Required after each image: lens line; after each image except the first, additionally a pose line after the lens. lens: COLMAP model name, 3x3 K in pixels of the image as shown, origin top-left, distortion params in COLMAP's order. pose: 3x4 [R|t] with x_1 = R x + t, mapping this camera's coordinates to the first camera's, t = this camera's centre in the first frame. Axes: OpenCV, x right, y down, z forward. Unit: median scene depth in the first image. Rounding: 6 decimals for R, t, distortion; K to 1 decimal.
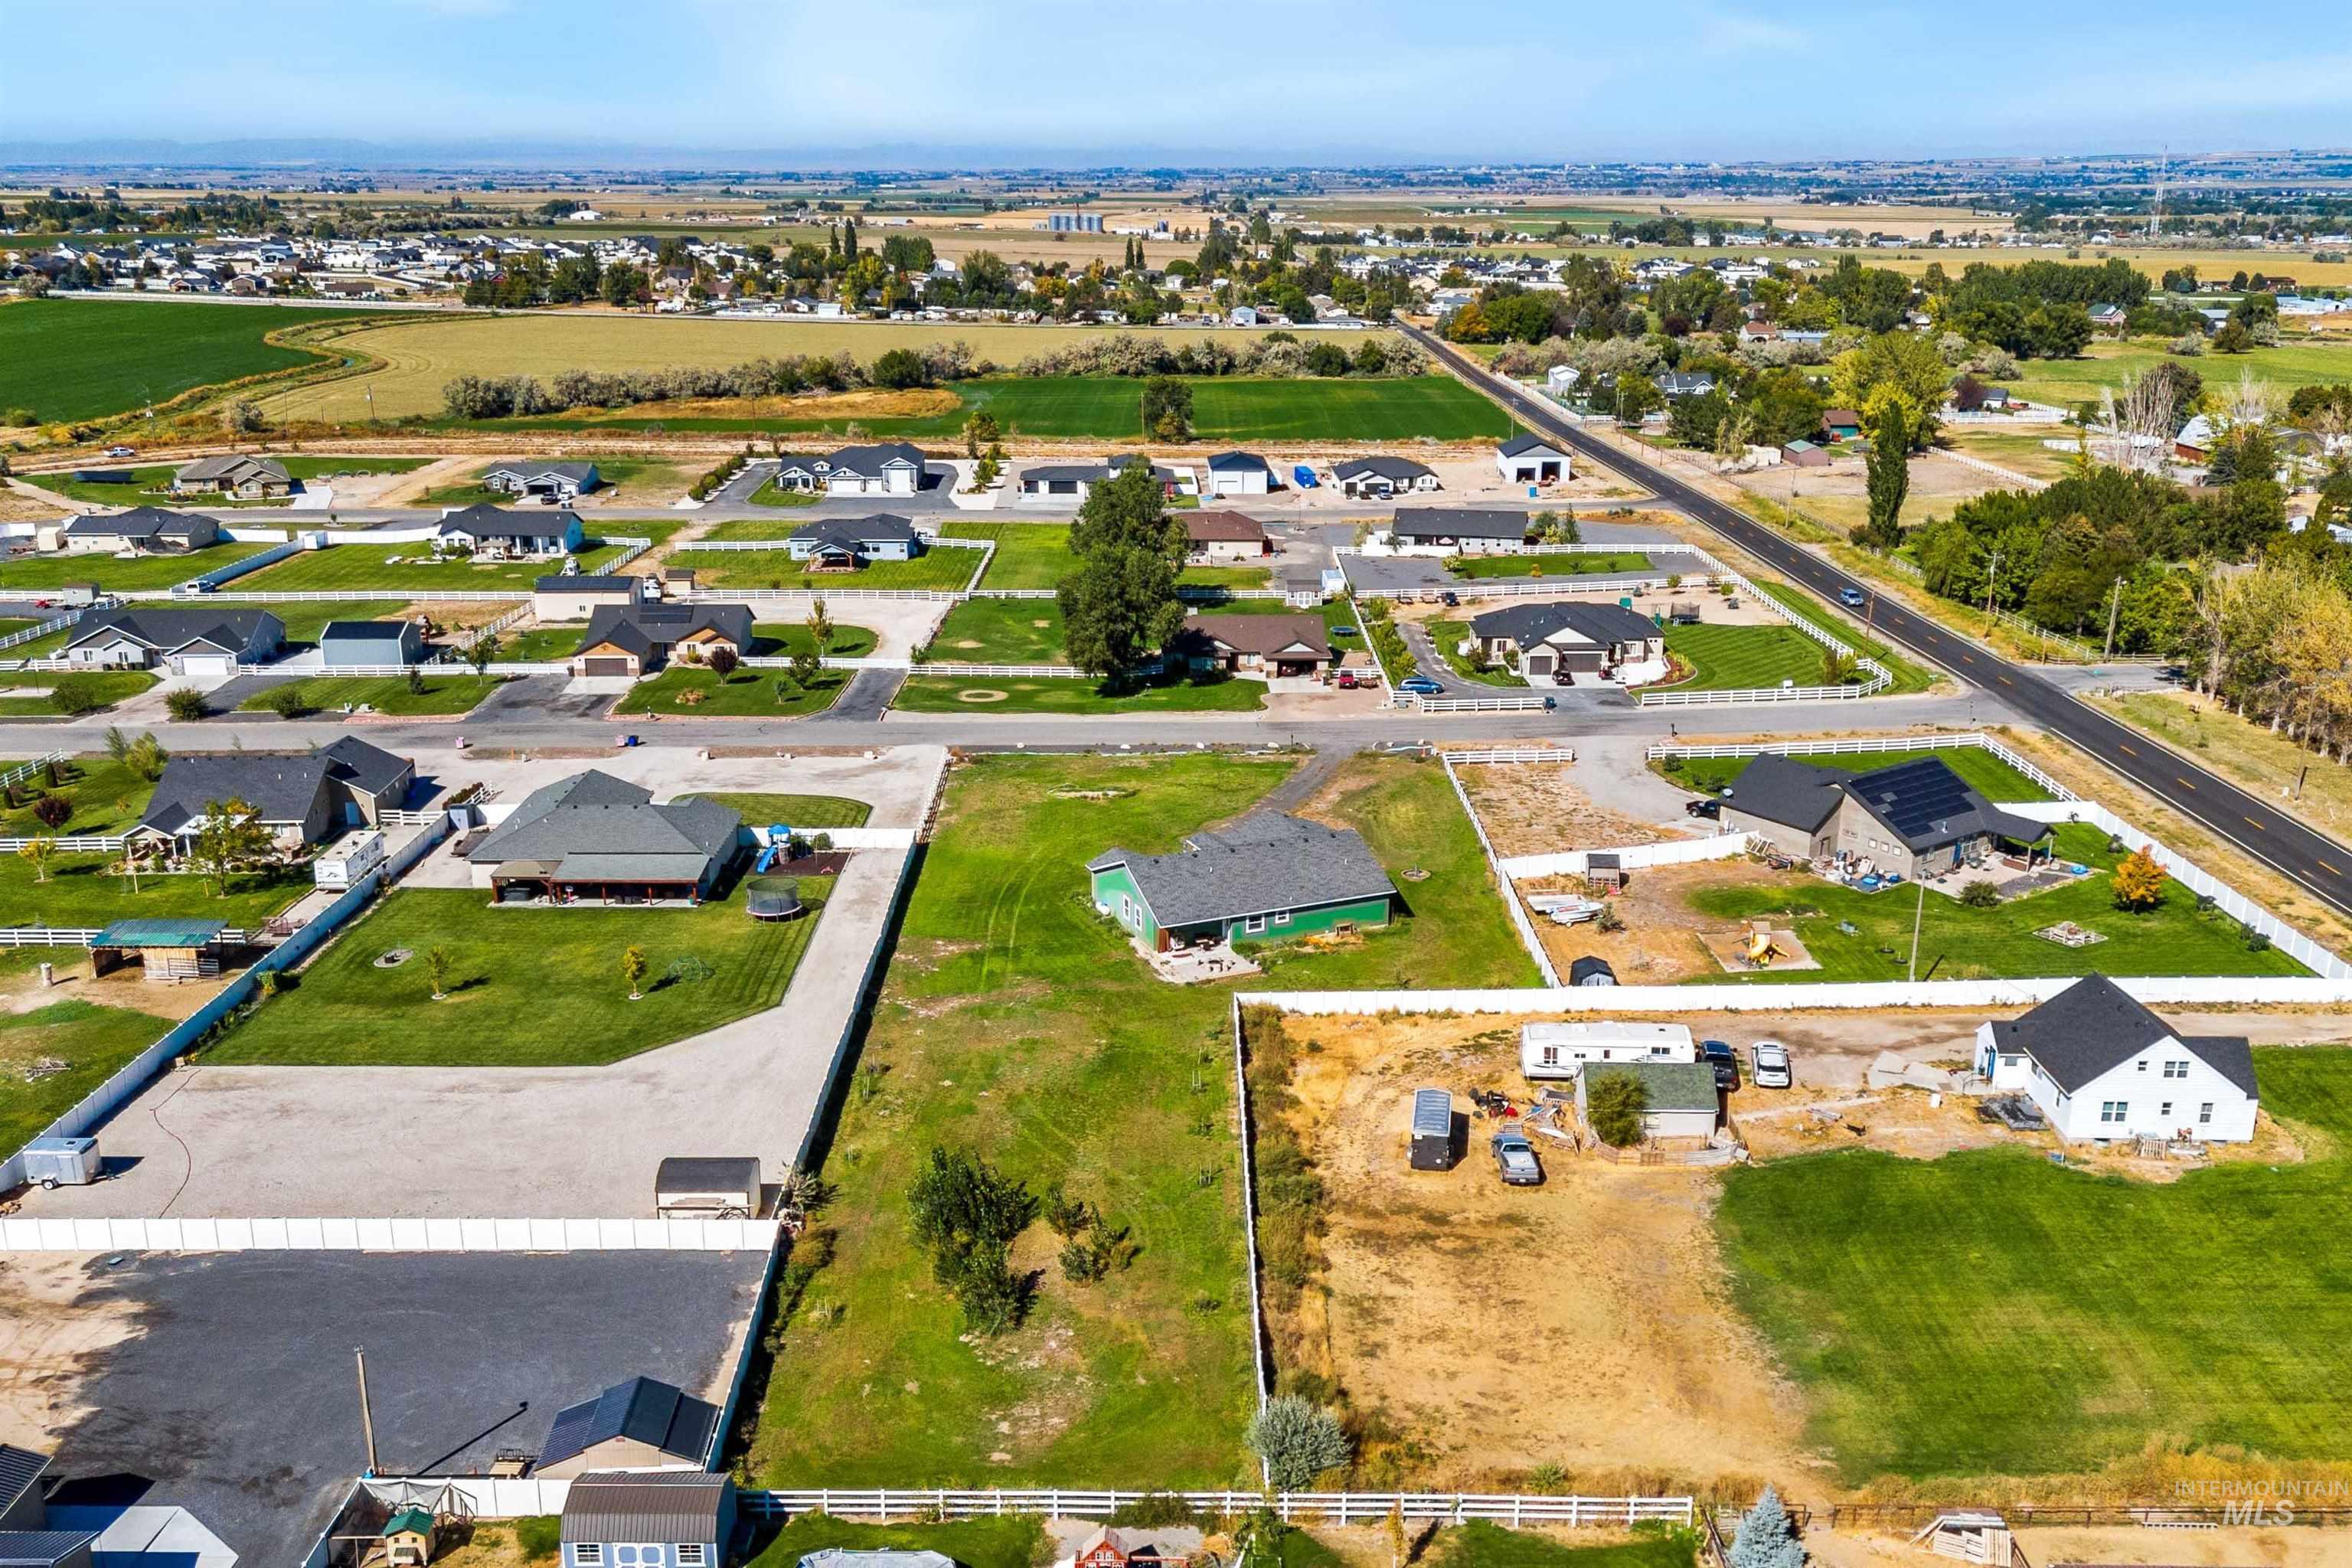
lens RADIAL K [[1998.6, 0, 1154.9], [0, 1998.6, 784.2], [0, 0, 1]] dist [0.031456, -0.004531]
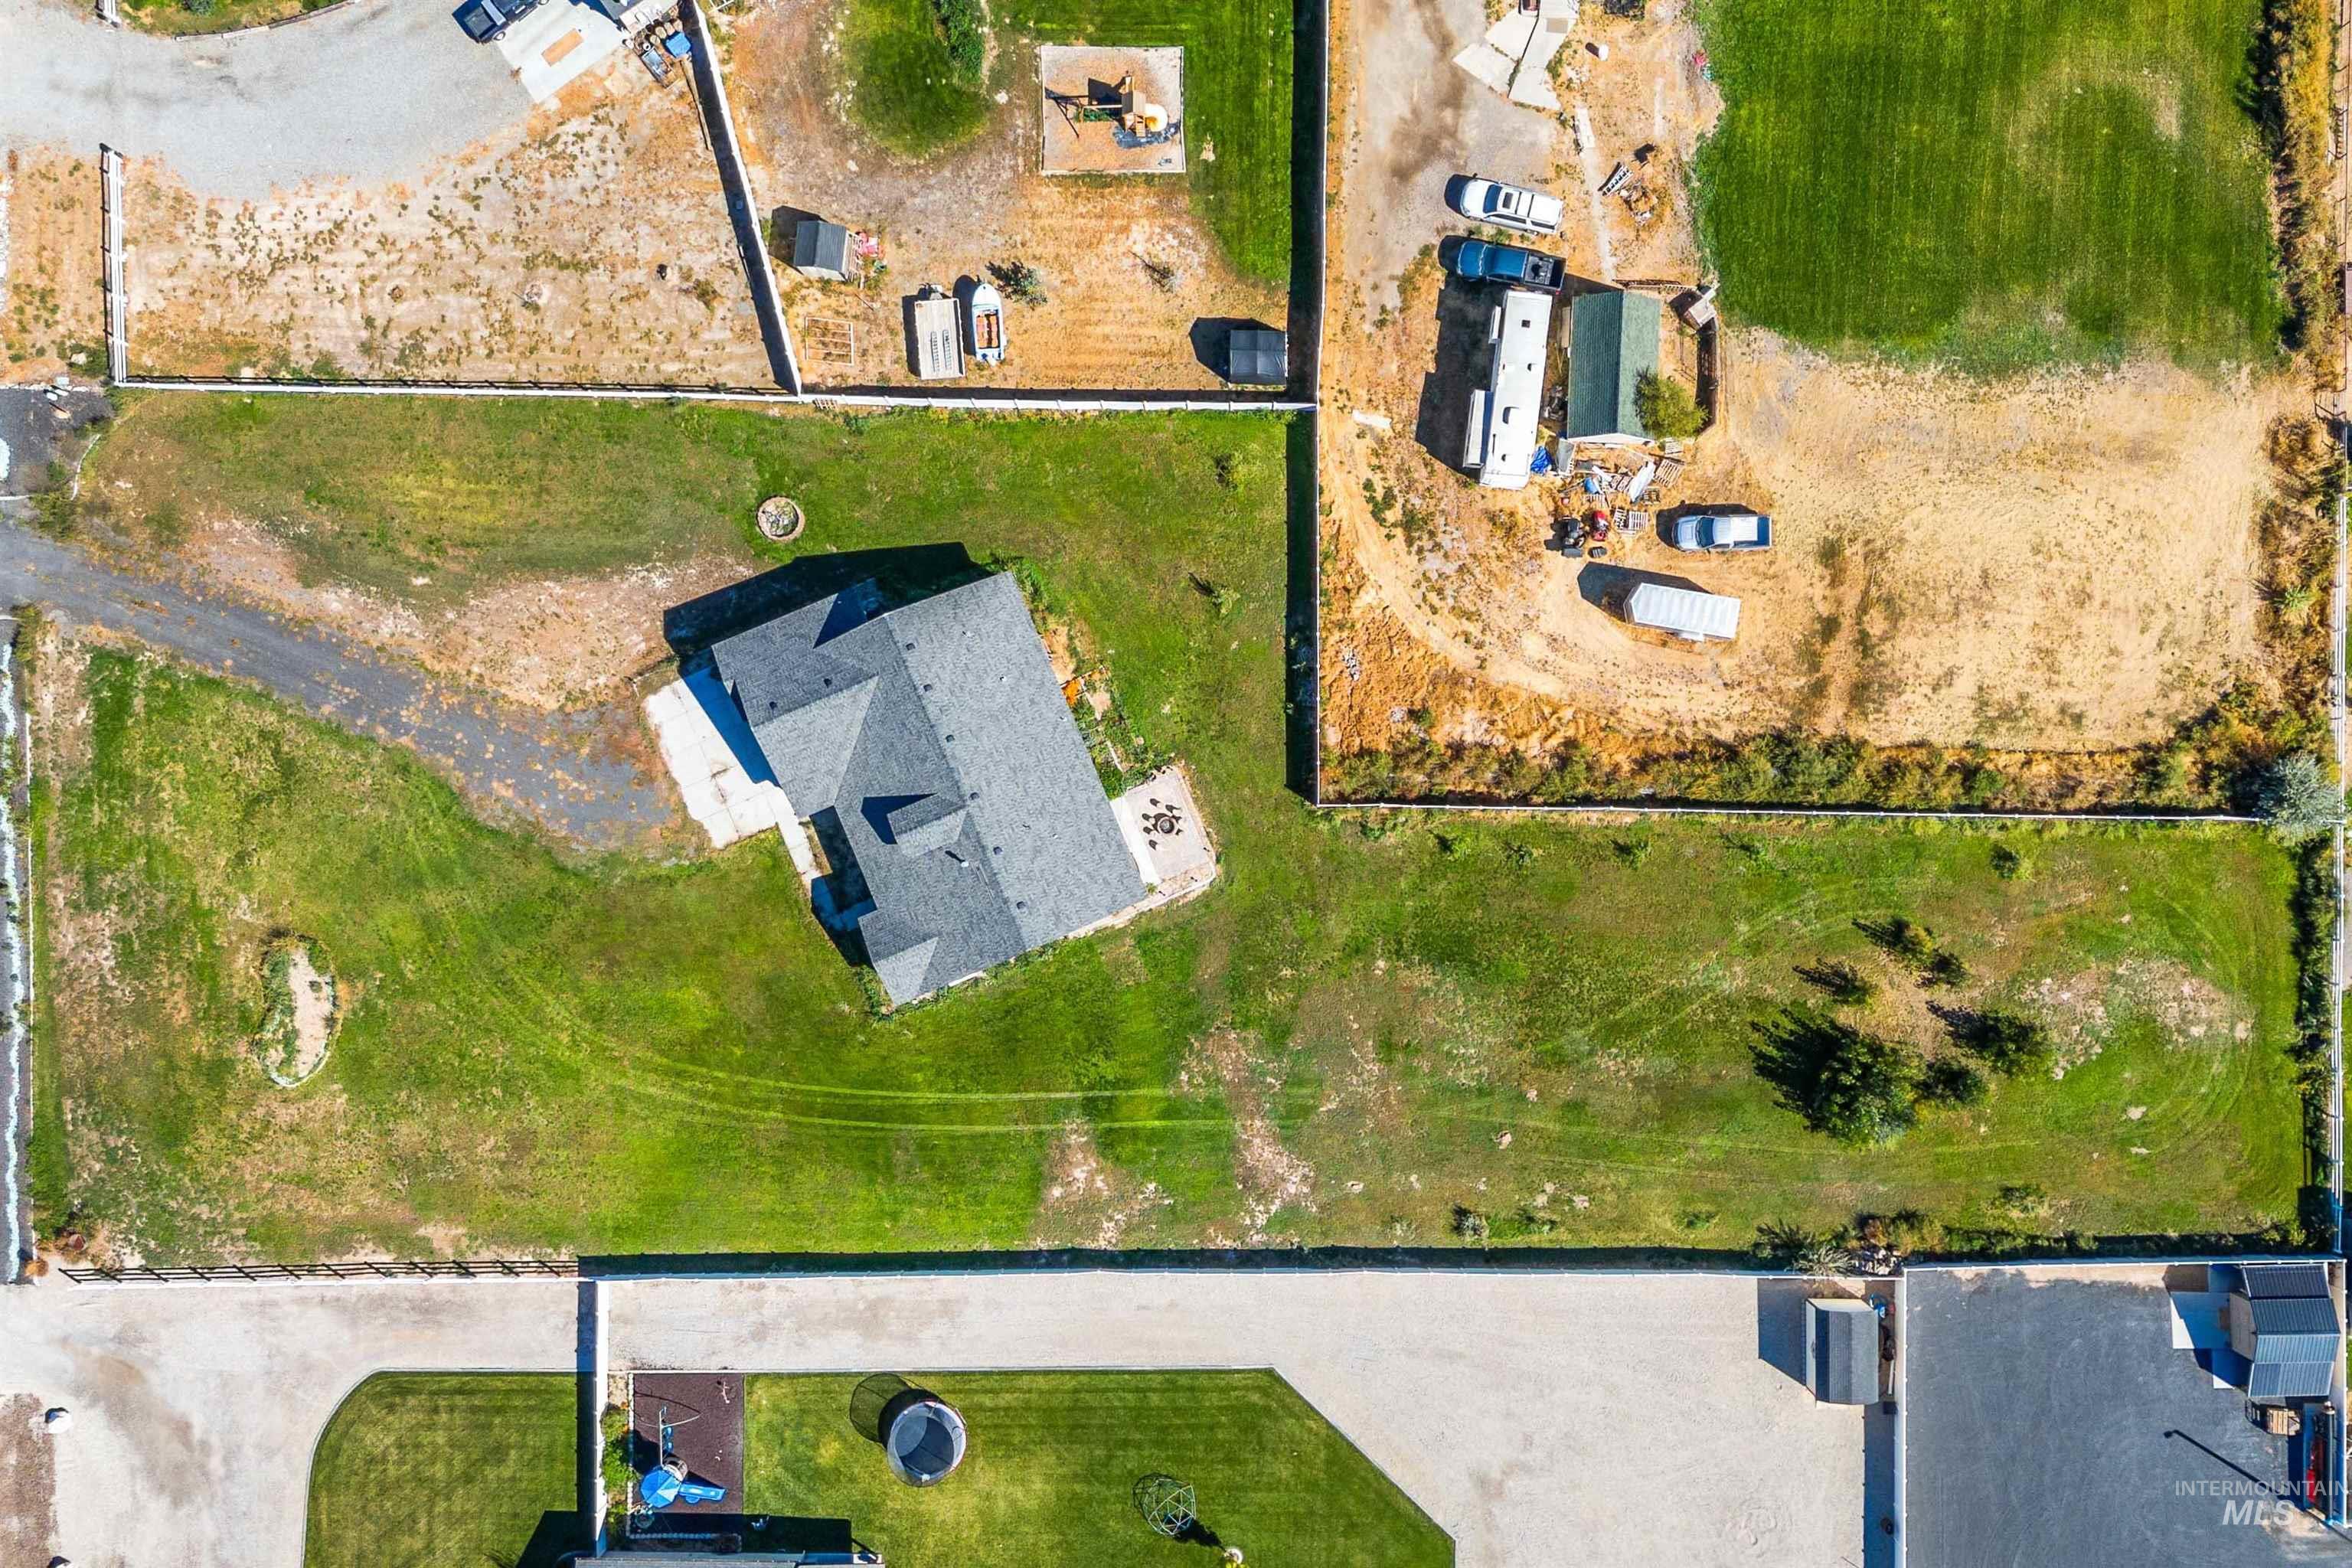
lens RADIAL K [[2109.9, 0, 1208.2], [0, 2109.9, 778.4], [0, 0, 1]] dist [0.046629, -0.011085]
pose [[-0.000894, -0.999999, 0.000857, 0.047149], [0.298841, 0.000551, 0.954303, -0.671142], [-0.954303, 0.001109, 0.298840, 0.725679]]
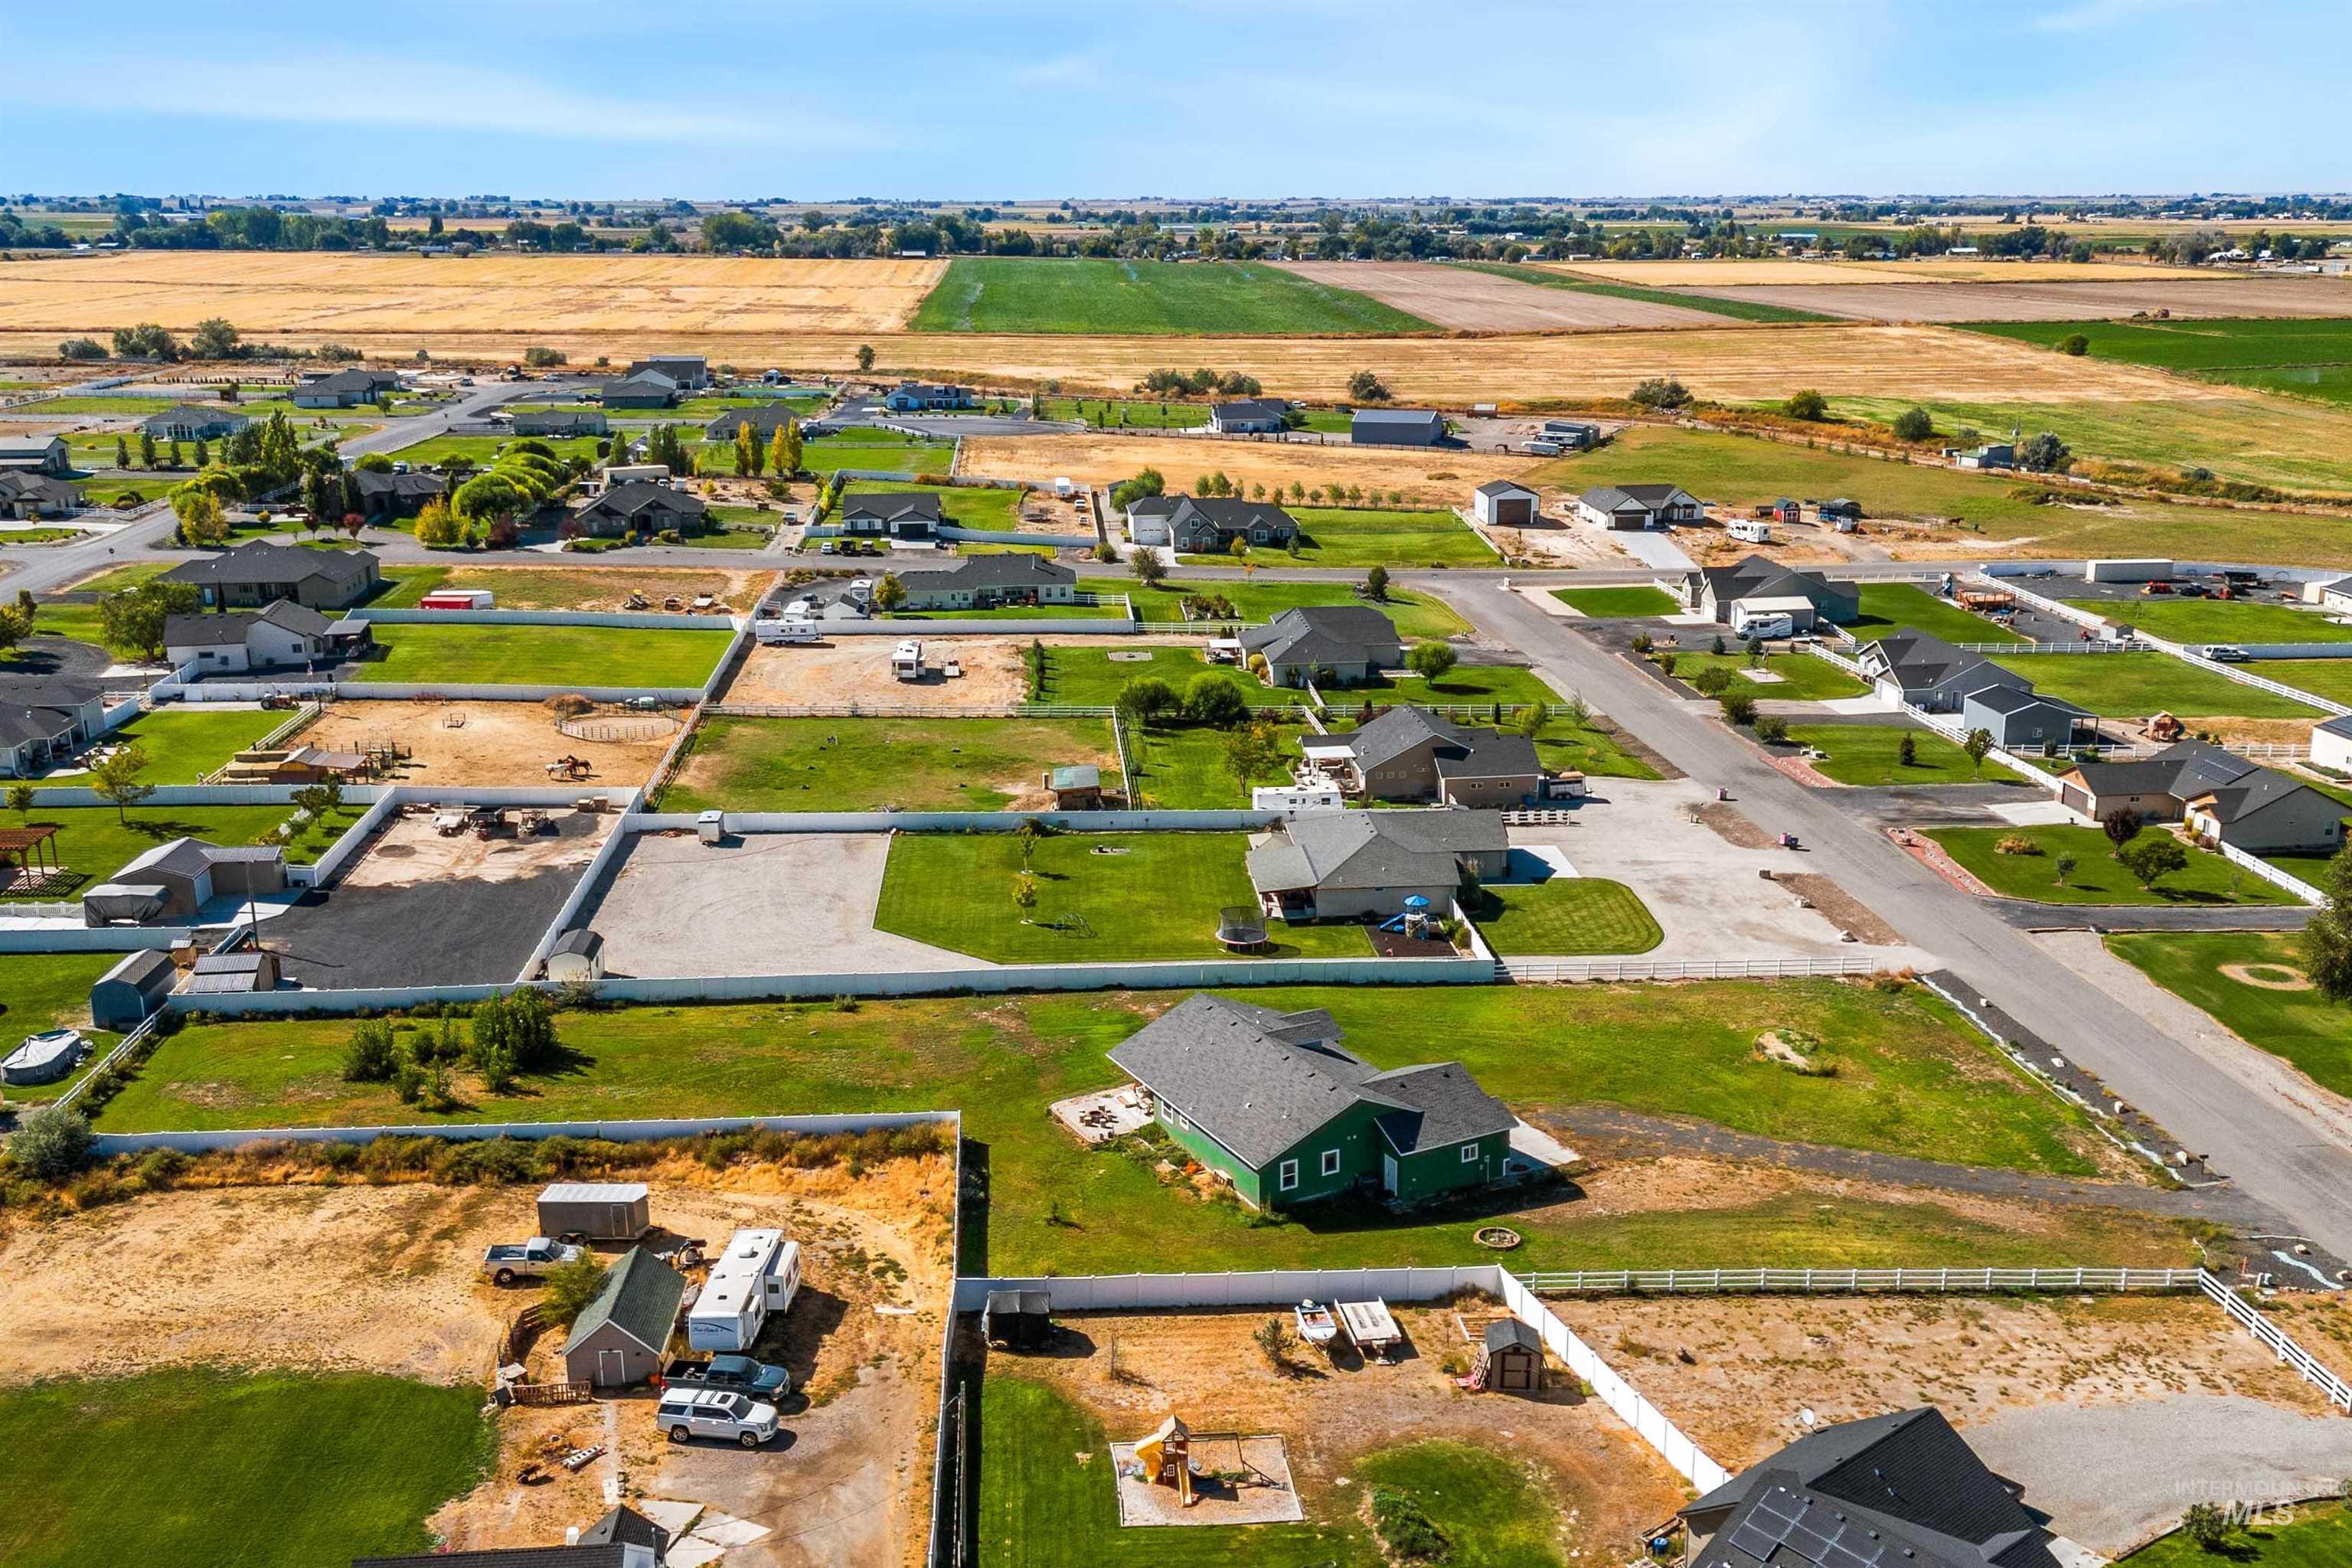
lens RADIAL K [[2109.9, 0, 1208.2], [0, 2109.9, 778.4], [0, 0, 1]] dist [0.046629, -0.011085]
pose [[0.101665, 0.254544, -0.961702, 0.867933], [-0.280999, 0.934693, 0.217689, -0.256942], [0.954308, 0.248106, 0.166553, 0.840253]]
